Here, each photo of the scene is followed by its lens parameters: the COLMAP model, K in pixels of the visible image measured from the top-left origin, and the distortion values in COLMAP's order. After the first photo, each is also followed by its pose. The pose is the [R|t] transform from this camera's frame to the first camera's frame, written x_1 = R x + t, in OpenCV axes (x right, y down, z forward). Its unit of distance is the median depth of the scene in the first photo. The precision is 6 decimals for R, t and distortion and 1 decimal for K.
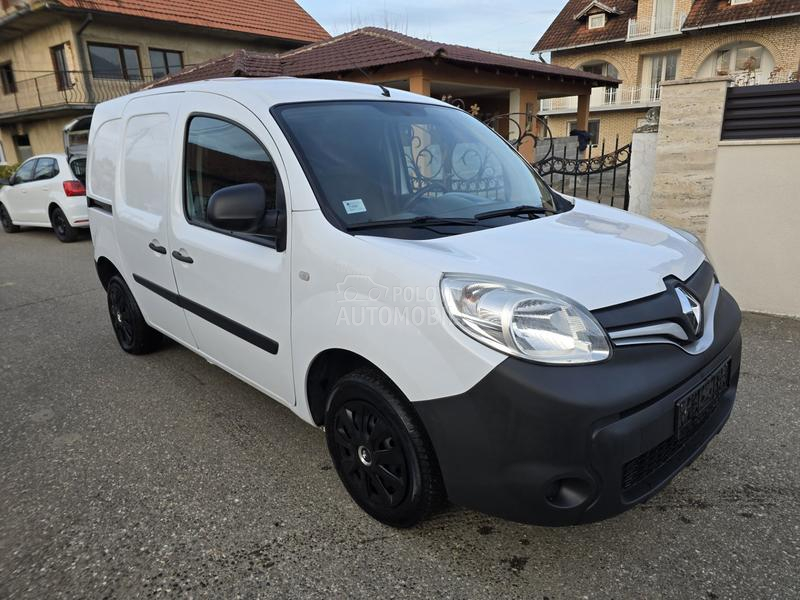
lens RADIAL K [[537.1, 0, 403.8], [0, 537.1, 304.5], [0, 0, 1]] dist [0.059557, -0.051007]
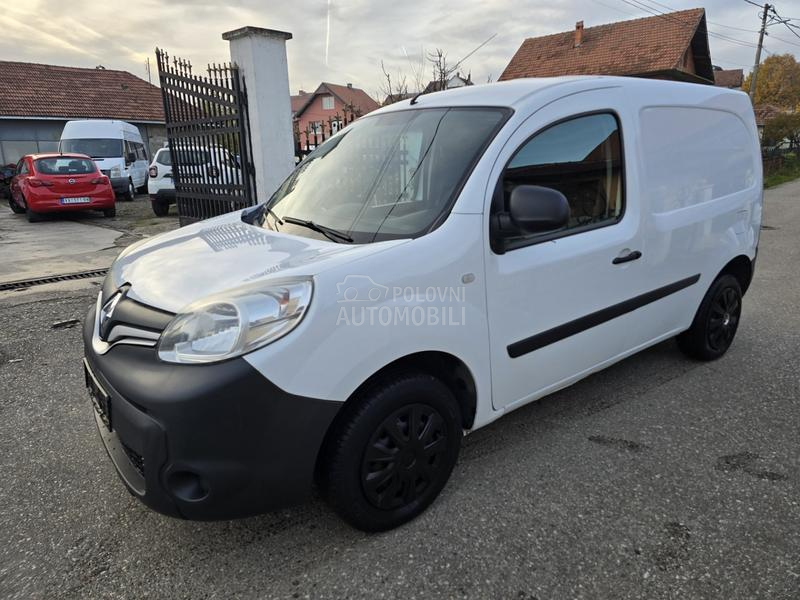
lens RADIAL K [[537.1, 0, 398.4], [0, 537.1, 288.1], [0, 0, 1]] dist [0.059557, -0.051007]
pose [[-0.113925, 0.274188, -0.954904, 0.963614], [-0.261255, 0.919066, 0.295066, -0.332094], [0.958523, 0.283089, -0.033072, 1.016626]]
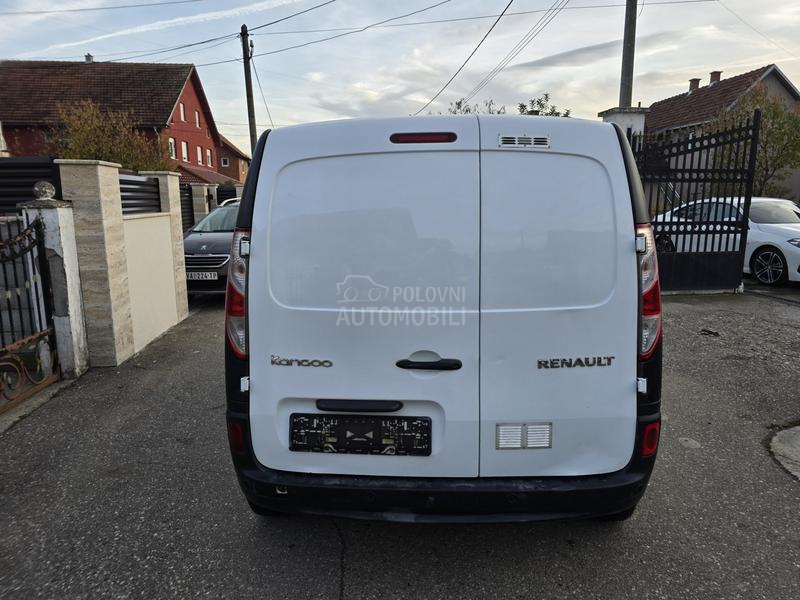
lens RADIAL K [[537.1, 0, 408.4], [0, 537.1, 293.0], [0, 0, 1]] dist [0.059557, -0.051007]
pose [[-0.687983, -0.086790, 0.720519, -1.058124], [0.235374, 0.912471, 0.334657, -0.575869], [-0.686498, 0.399830, -0.607336, 1.973060]]
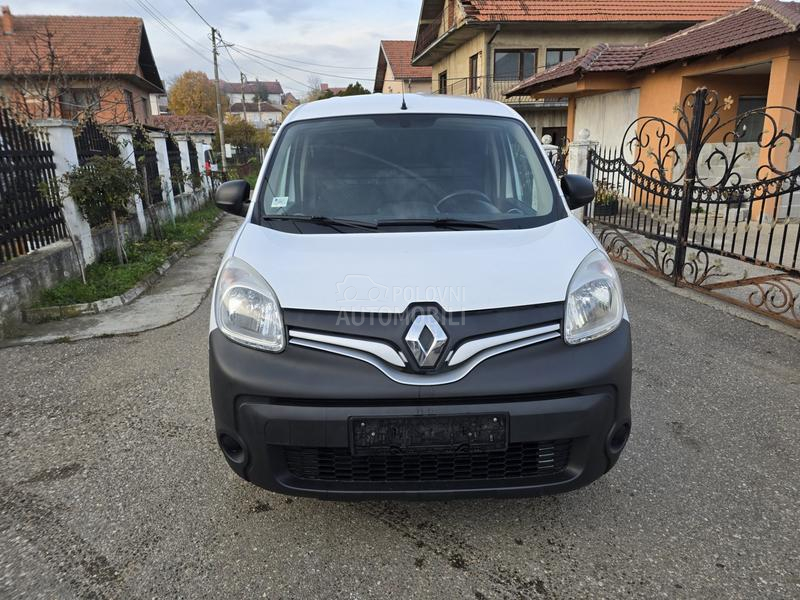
lens RADIAL K [[537.1, 0, 394.5], [0, 537.1, 293.6], [0, 0, 1]] dist [0.059557, -0.051007]
pose [[0.733551, 0.195867, -0.650799, 0.695203], [-0.197610, 0.977669, 0.071507, -0.081135], [0.650272, 0.076150, 0.755875, 0.156947]]
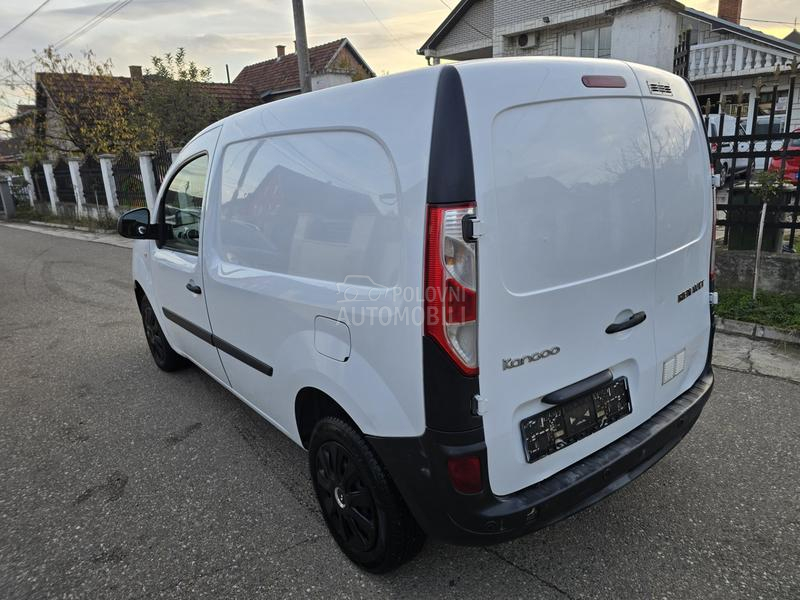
lens RADIAL K [[537.1, 0, 396.0], [0, 537.1, 297.3], [0, 0, 1]] dist [0.059557, -0.051007]
pose [[-0.988826, 0.060251, 0.136355, -0.443328], [0.123099, 0.845918, 0.518912, -0.661135], [-0.084080, 0.529899, -0.843882, 2.137246]]
